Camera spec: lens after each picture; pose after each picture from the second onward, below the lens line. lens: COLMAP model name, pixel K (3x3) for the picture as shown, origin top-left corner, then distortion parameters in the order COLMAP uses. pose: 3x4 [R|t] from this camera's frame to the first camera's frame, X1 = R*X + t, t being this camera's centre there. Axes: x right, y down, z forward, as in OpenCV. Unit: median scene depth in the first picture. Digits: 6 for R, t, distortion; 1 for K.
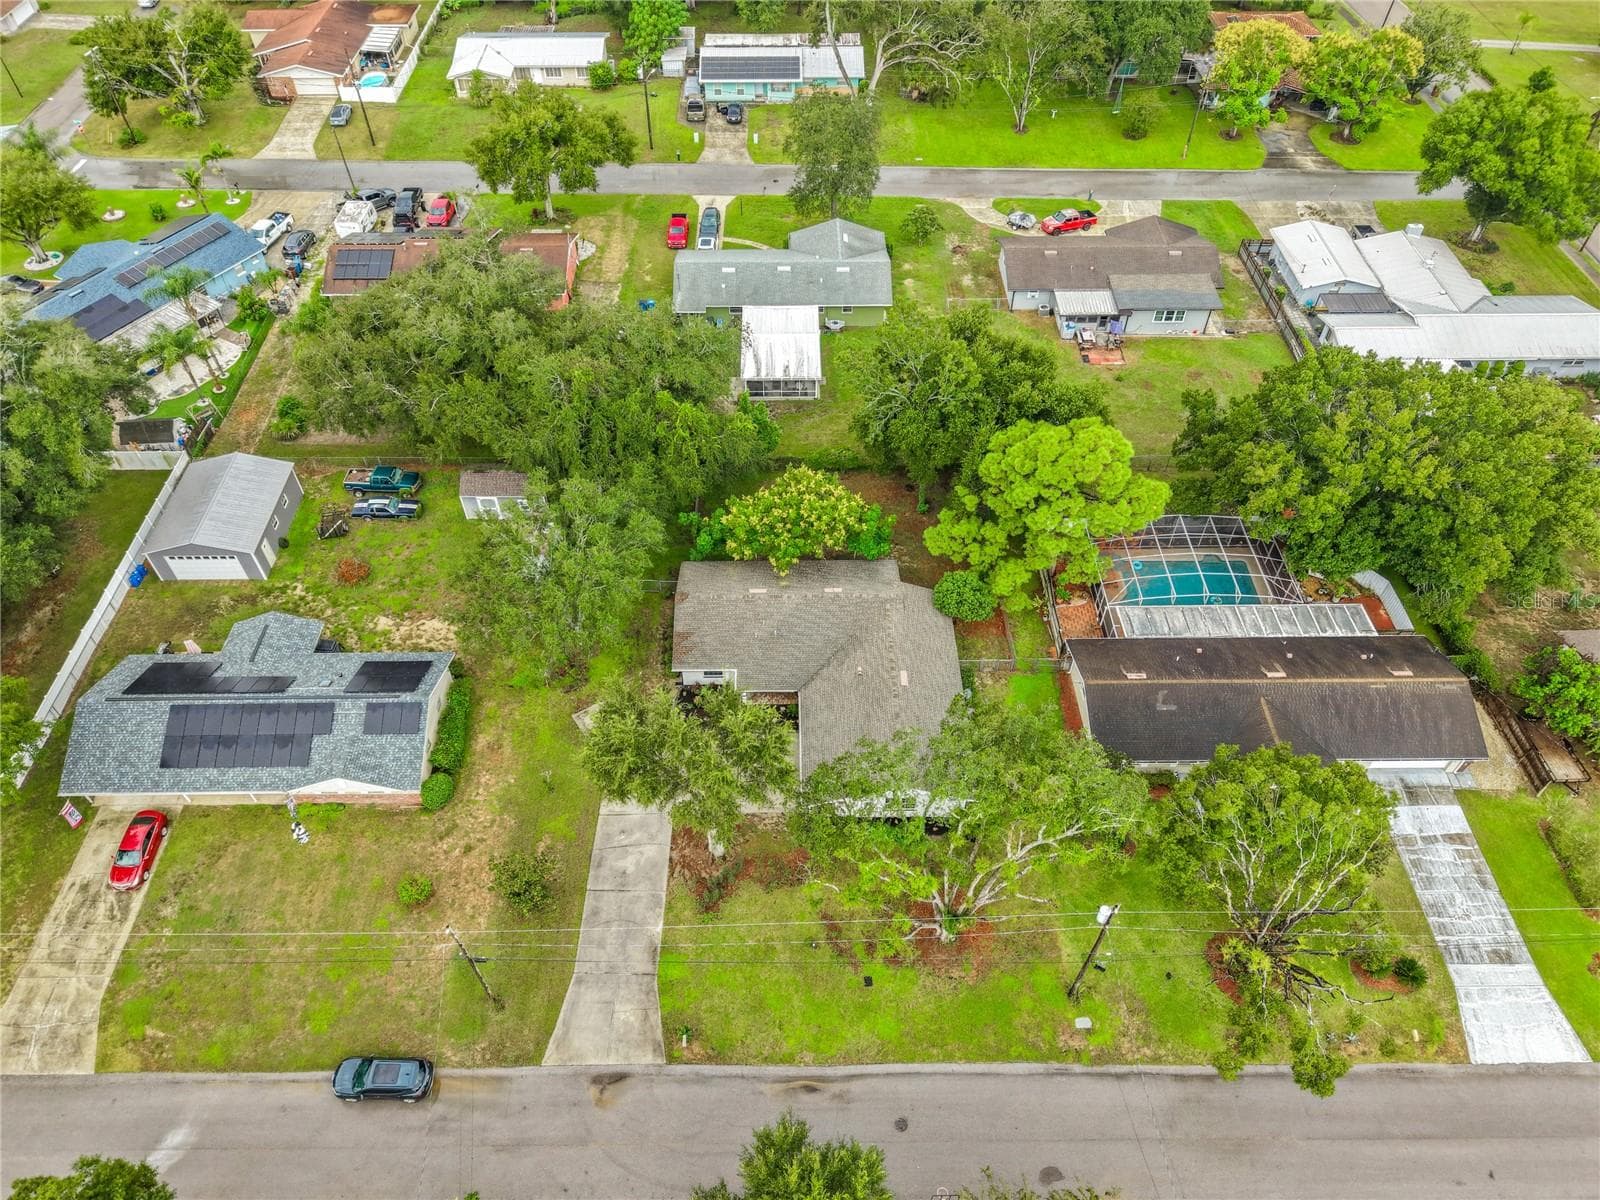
lens RADIAL K [[1088.0, 0, 803.6], [0, 1088.0, 601.9], [0, 0, 1]] dist [0.017620, -0.016568]
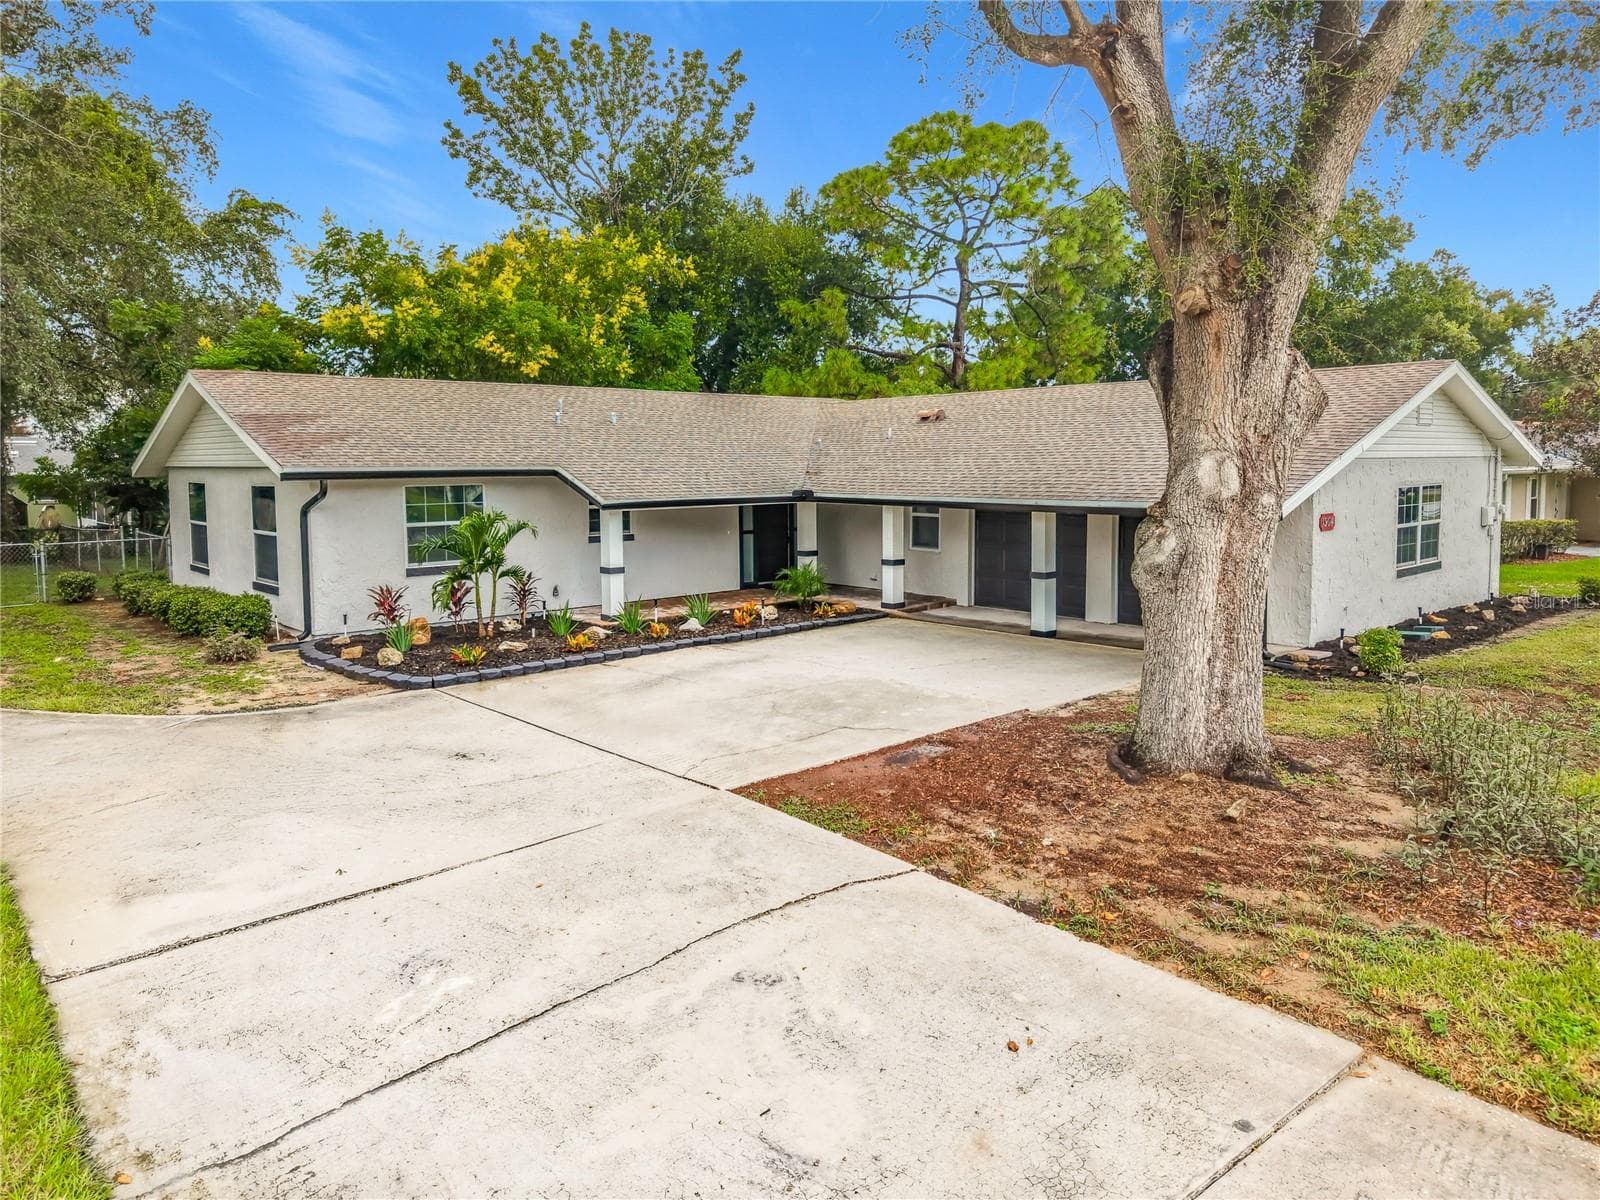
lens RADIAL K [[1088.0, 0, 800.0], [0, 1088.0, 586.0], [0, 0, 1]] dist [0.017620, -0.016568]
pose [[0.756311, -0.082738, 0.648959, -0.166875], [0.497976, 0.716136, -0.489050, 0.208024], [-0.424280, 0.693040, 0.582823, 0.759361]]
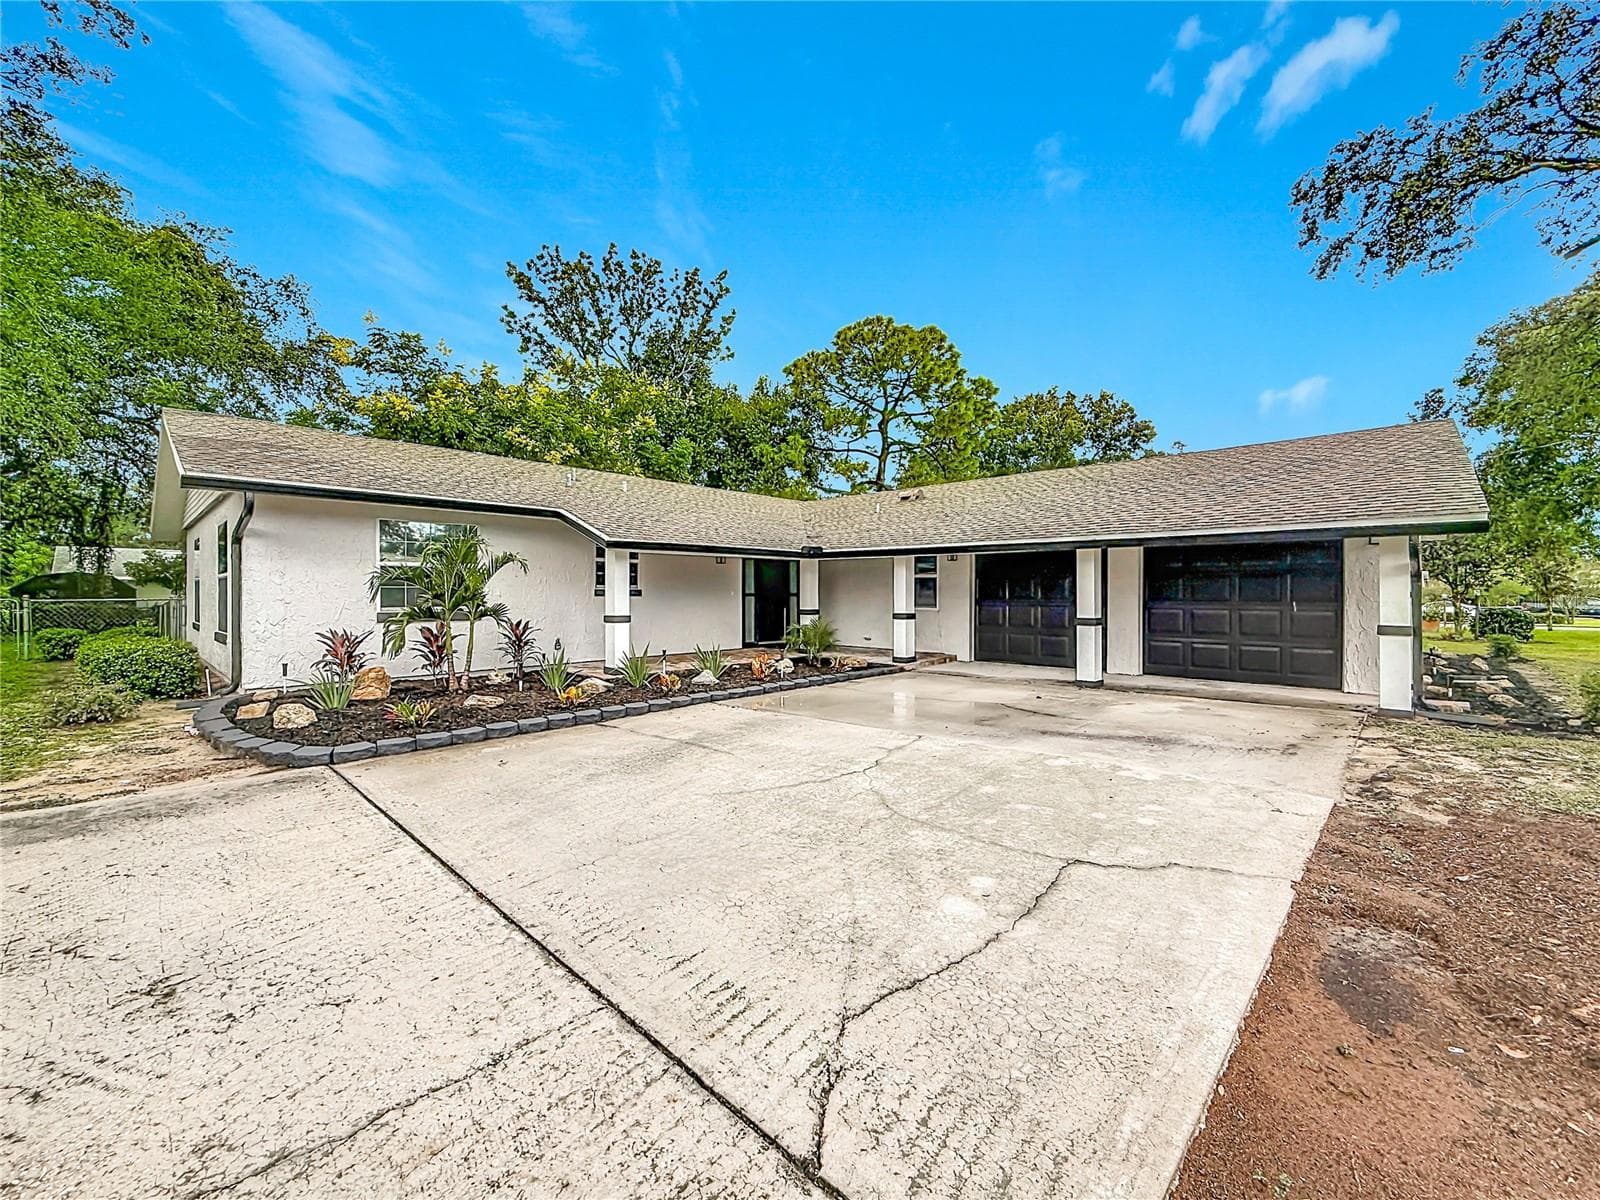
lens RADIAL K [[650.1, 0, 794.5], [0, 650.1, 605.6], [0, 0, 1]] dist [0.002329, 0.000246]
pose [[0.700732, -0.014545, 0.713277, -0.114707], [0.536619, 0.669574, -0.513527, 0.156502], [-0.470122, 0.742603, 0.476997, 0.827635]]
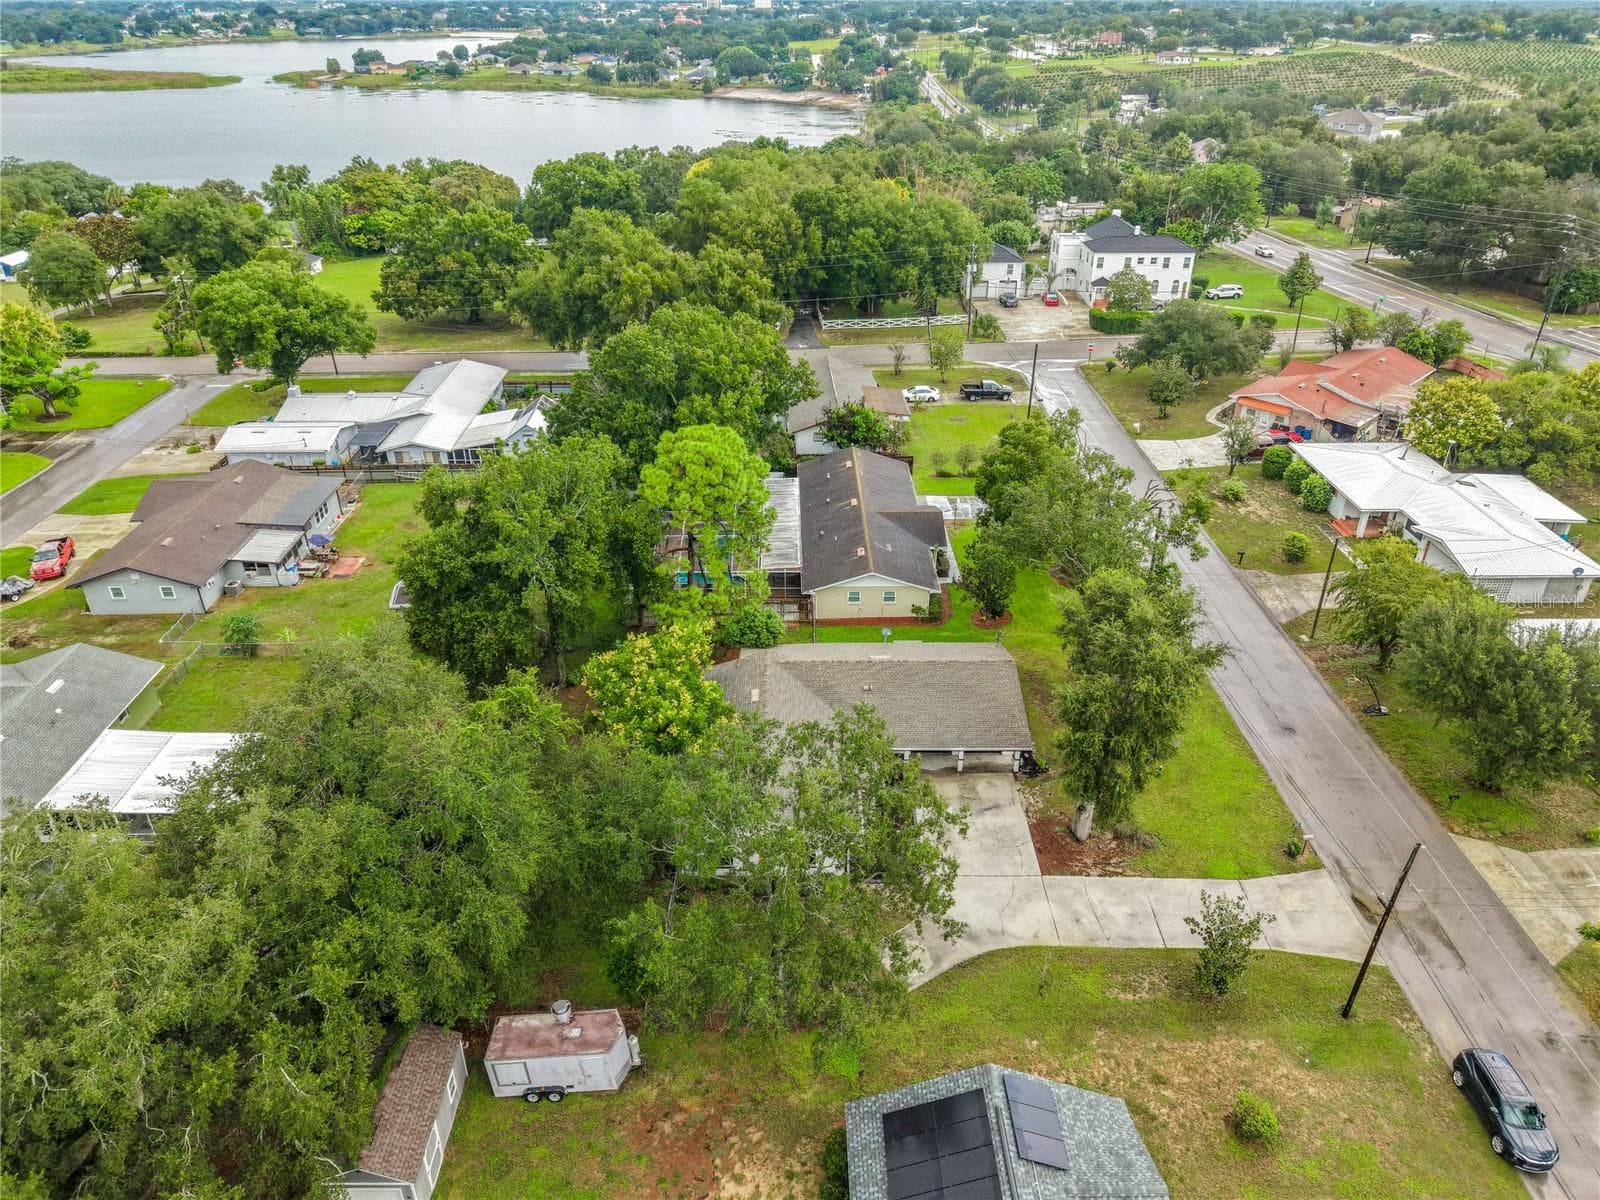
lens RADIAL K [[1088.0, 0, 801.0], [0, 1088.0, 609.1], [0, 0, 1]] dist [0.017620, -0.016568]
pose [[-0.000326, -0.496257, 0.868175, -0.624607], [0.742691, 0.581240, 0.332521, -0.283293], [-0.669635, 0.644894, 0.368376, 0.578490]]
